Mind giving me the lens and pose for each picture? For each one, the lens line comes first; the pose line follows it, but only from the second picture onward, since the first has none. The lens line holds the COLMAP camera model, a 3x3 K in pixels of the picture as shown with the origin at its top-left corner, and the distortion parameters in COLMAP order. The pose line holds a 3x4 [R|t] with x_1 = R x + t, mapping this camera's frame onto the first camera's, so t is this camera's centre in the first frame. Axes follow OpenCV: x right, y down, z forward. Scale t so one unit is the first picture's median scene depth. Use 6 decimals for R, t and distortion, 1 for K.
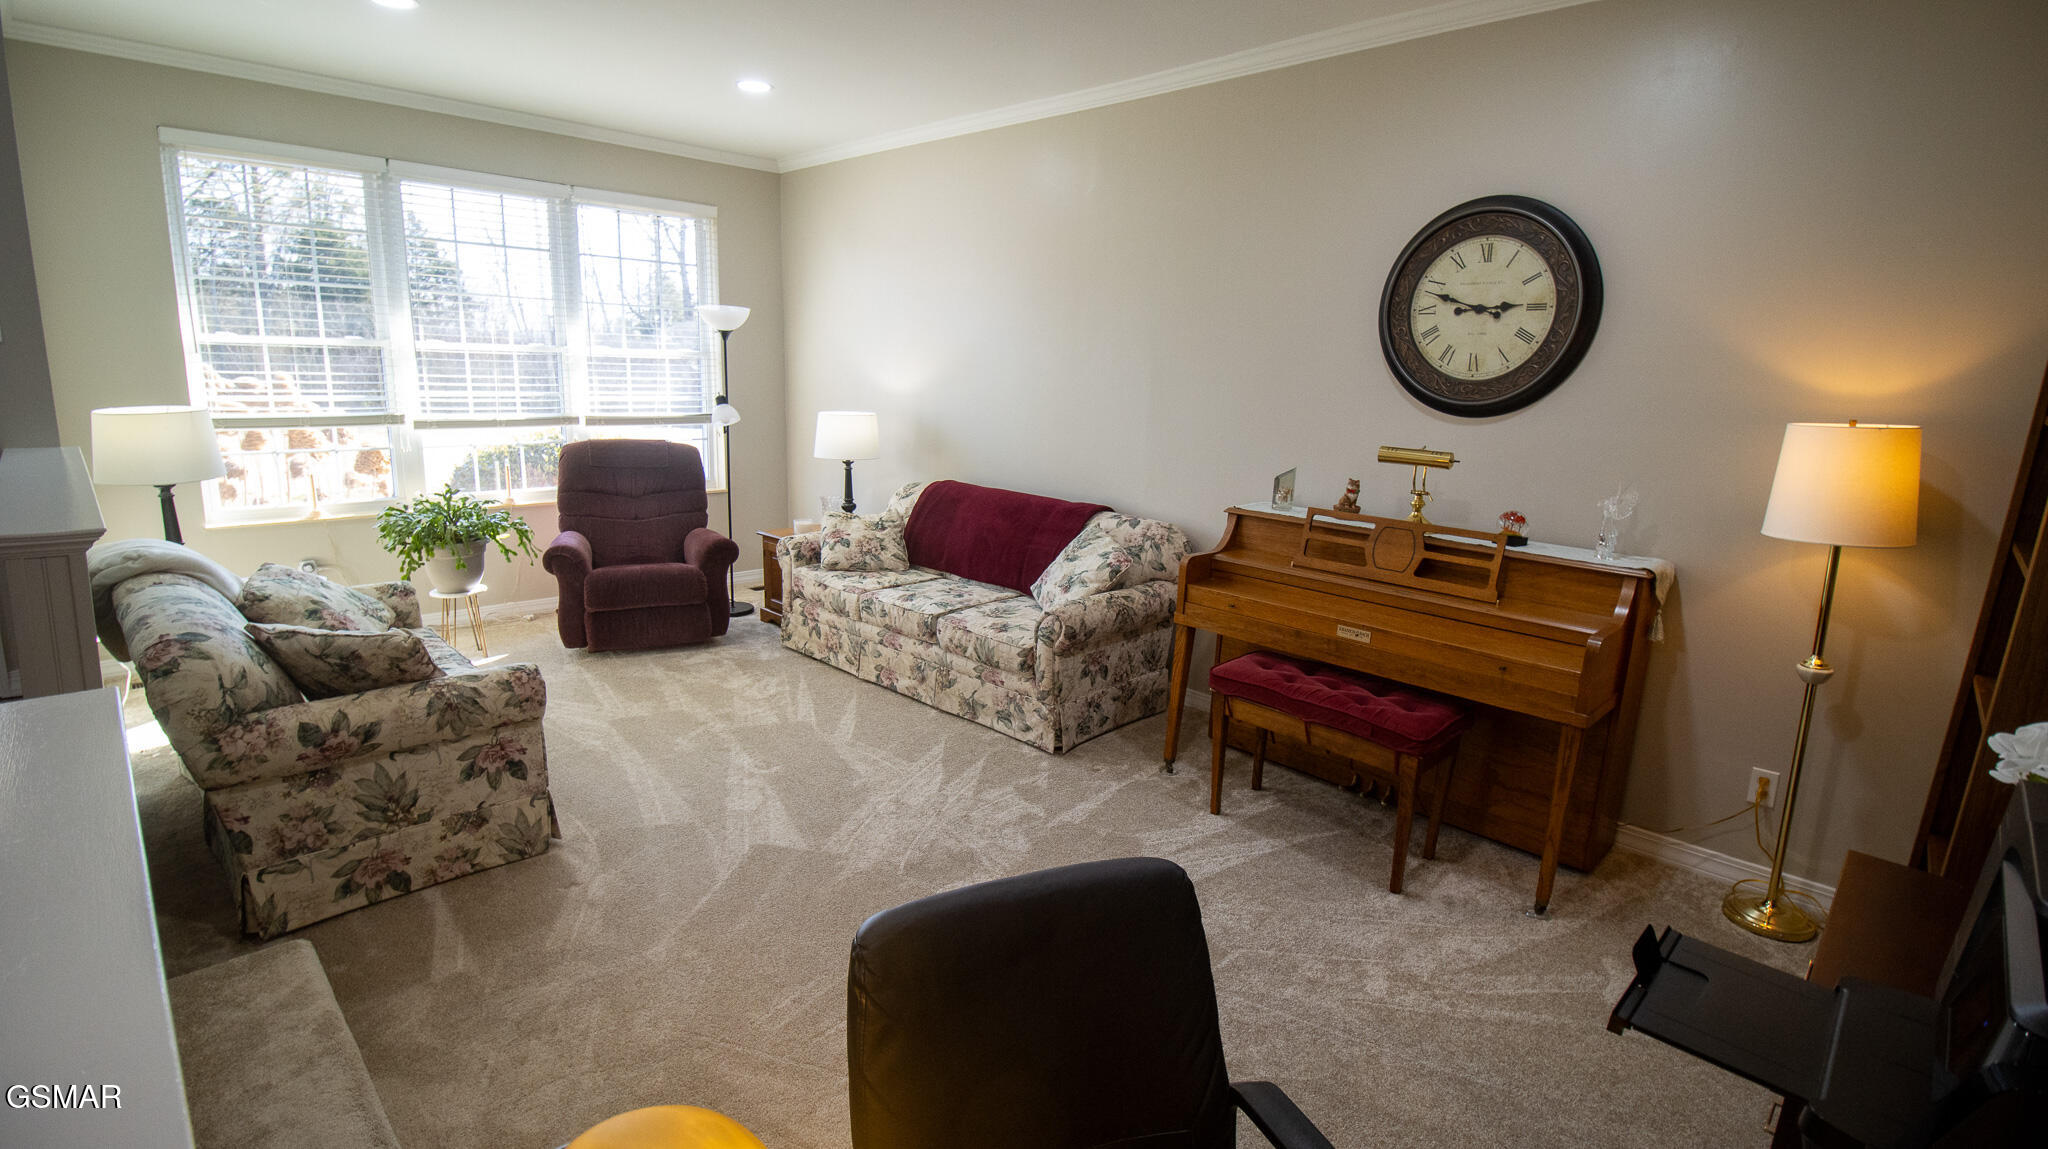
lens RADIAL K [[949.2, 0, 1028.4], [0, 949.2, 569.3], [0, 0, 1]] dist [-0.026387, -0.002366]
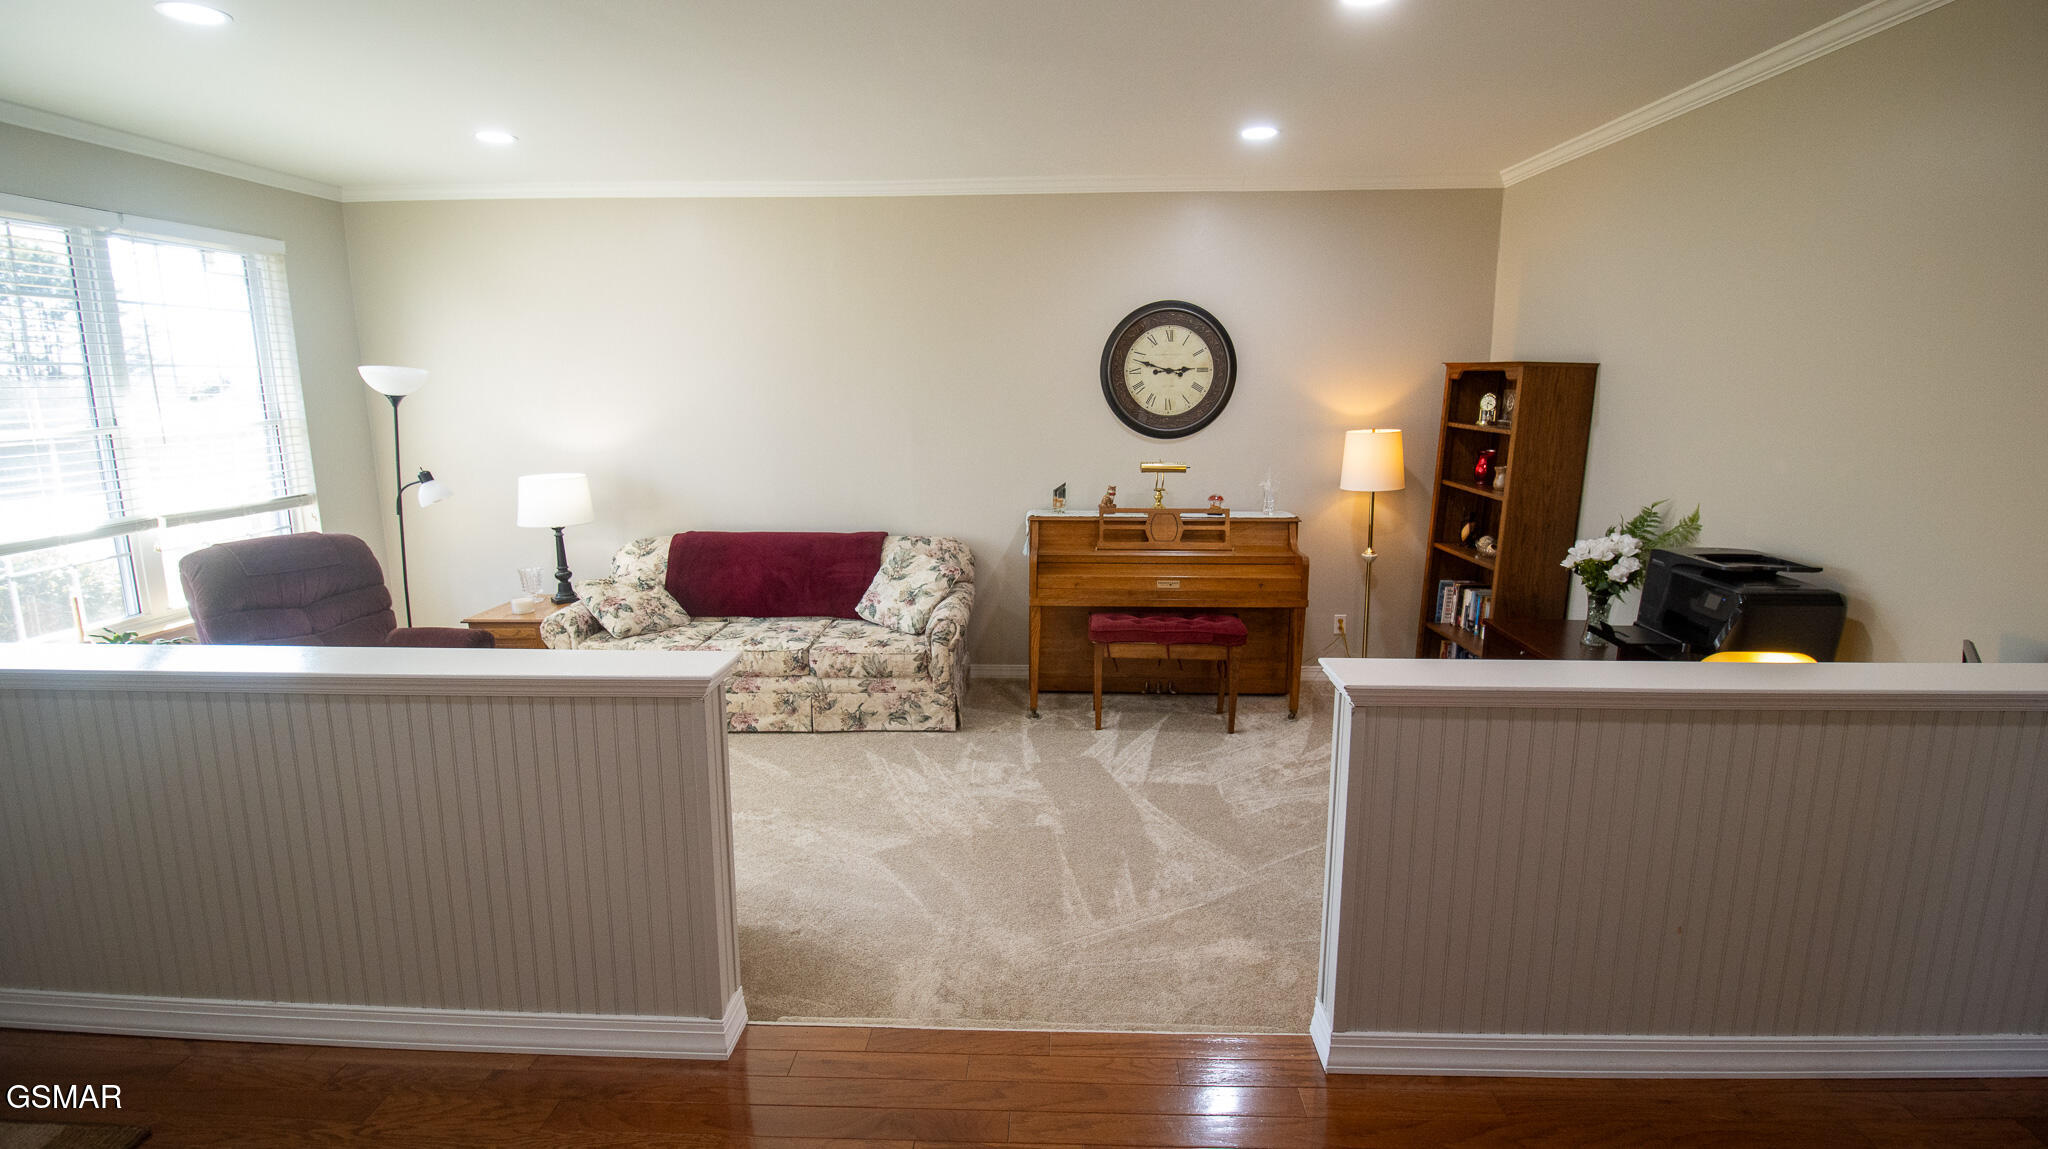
lens RADIAL K [[949.2, 0, 1039.4], [0, 949.2, 570.3], [0, 0, 1]] dist [-0.026387, -0.002366]
pose [[0.724115, -0.164765, 0.669709, -0.704796], [0.170268, 0.983695, 0.057913, -0.066729], [-0.668331, 0.072095, 0.740362, -0.008978]]
